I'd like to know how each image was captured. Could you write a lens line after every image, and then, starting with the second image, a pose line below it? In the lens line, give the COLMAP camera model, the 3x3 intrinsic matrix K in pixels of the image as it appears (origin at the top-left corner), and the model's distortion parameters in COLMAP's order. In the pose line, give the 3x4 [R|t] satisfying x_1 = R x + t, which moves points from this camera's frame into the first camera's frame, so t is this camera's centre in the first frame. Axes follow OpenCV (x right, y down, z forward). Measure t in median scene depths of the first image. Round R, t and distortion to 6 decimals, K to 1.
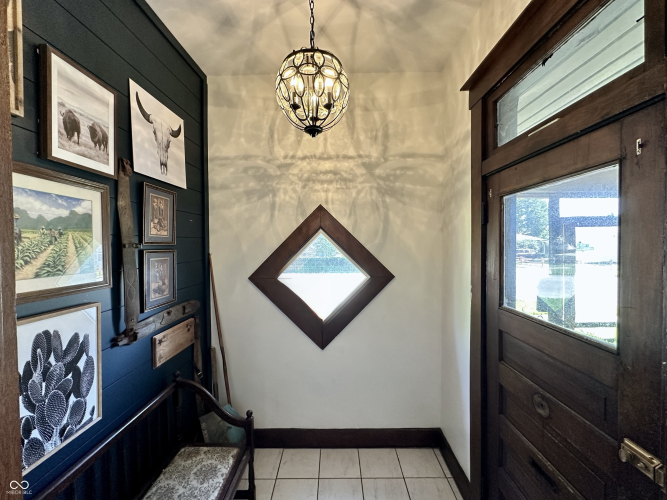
lens RADIAL K [[268.4, 0, 333.0], [0, 268.4, 247.0], [0, 0, 1]] dist [-0.002158, -0.000053]
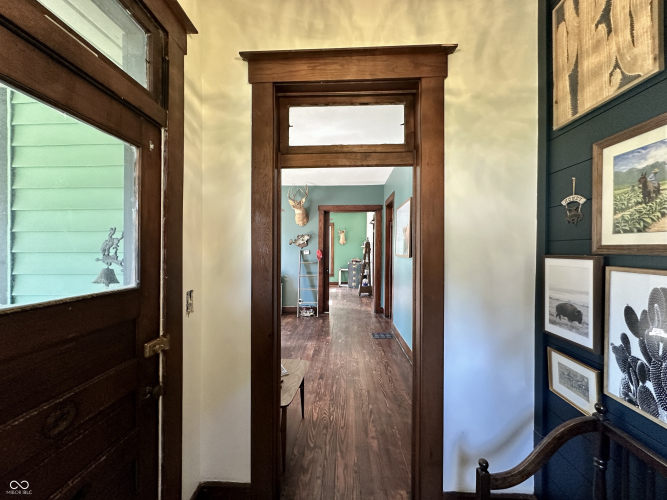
lens RADIAL K [[268.4, 0, 338.5], [0, 268.4, 249.1], [0, 0, 1]] dist [-0.002158, -0.000053]
pose [[-0.999370, 0.004734, 0.035183, 0.016525], [0.005273, 0.999870, 0.015224, 0.164581], [-0.035107, 0.015400, -0.999265, 2.040397]]
